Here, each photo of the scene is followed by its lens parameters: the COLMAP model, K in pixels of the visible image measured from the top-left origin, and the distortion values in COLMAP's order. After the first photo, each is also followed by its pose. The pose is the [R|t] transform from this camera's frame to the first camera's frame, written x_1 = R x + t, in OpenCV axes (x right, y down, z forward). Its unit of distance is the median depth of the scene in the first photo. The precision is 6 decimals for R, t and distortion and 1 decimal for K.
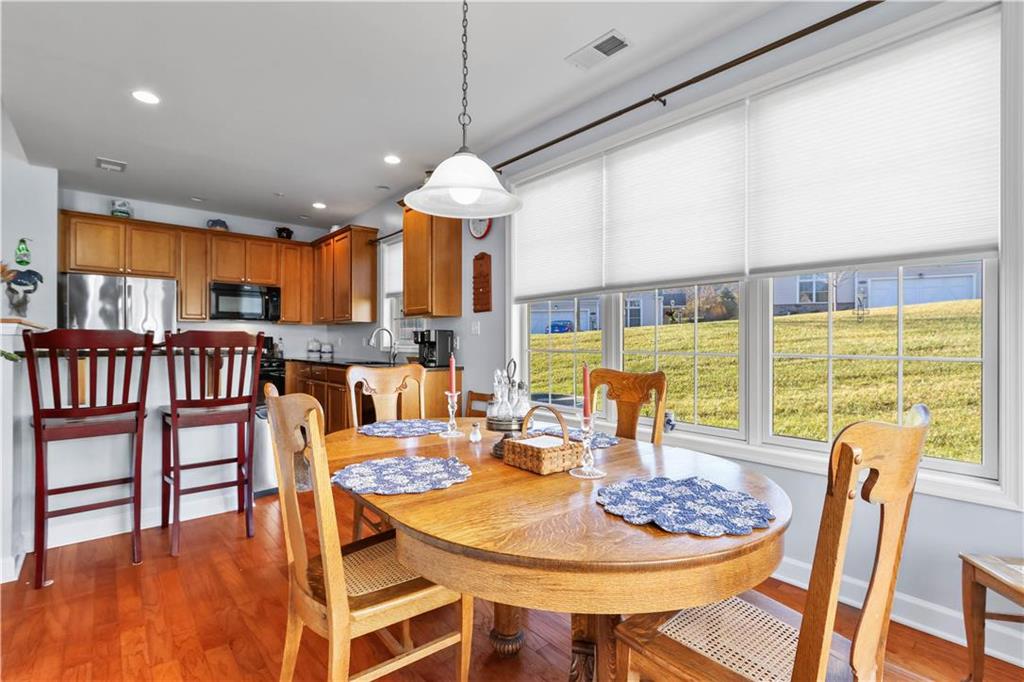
lens RADIAL K [[474.5, 0, 512.5], [0, 474.5, 340.6], [0, 0, 1]] dist [-0.003730, 0.004202]
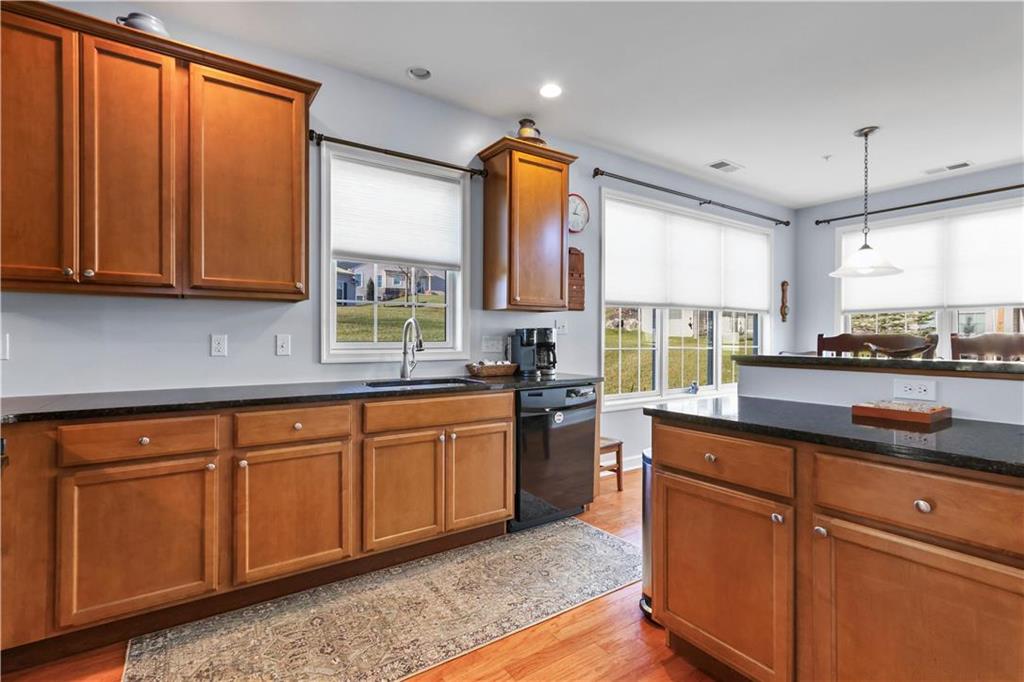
lens RADIAL K [[474.5, 0, 508.4], [0, 474.5, 337.8], [0, 0, 1]] dist [-0.003730, 0.004202]
pose [[0.116240, -0.001569, 0.993220, -0.771245], [-0.002554, 0.999995, 0.001878, -0.005964], [-0.993218, -0.002755, 0.116236, 0.772486]]
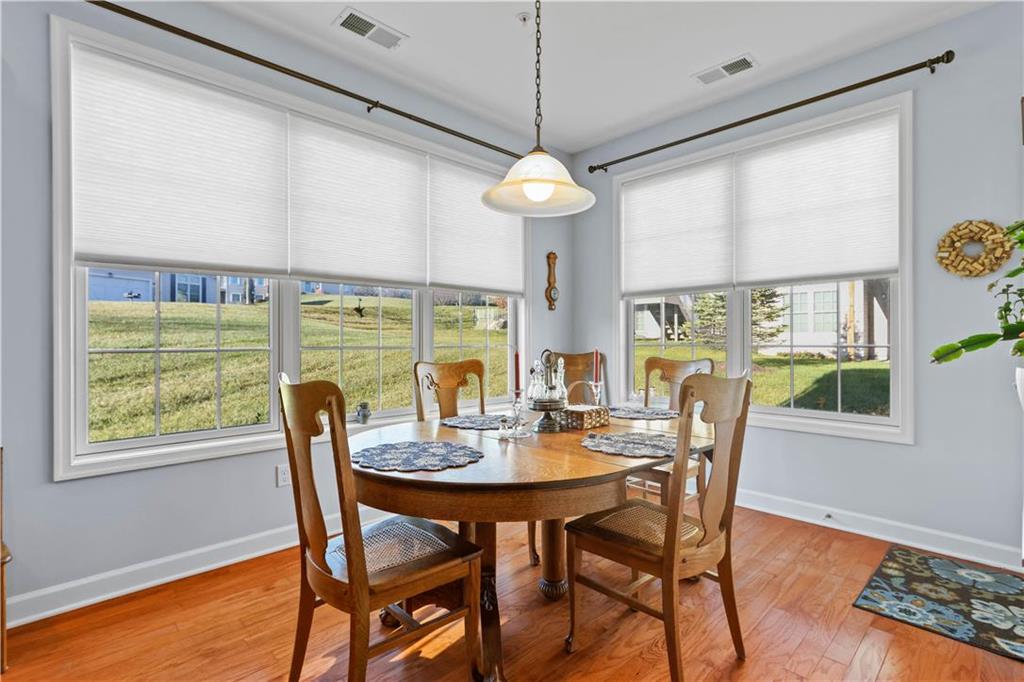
lens RADIAL K [[474.5, 0, 514.2], [0, 474.5, 331.3], [0, 0, 1]] dist [-0.003730, 0.004202]
pose [[-0.060484, 0.012844, 0.998087, -0.386433], [0.001020, 0.999917, -0.012806, 0.001319], [-0.998169, 0.000243, -0.060492, 0.387312]]
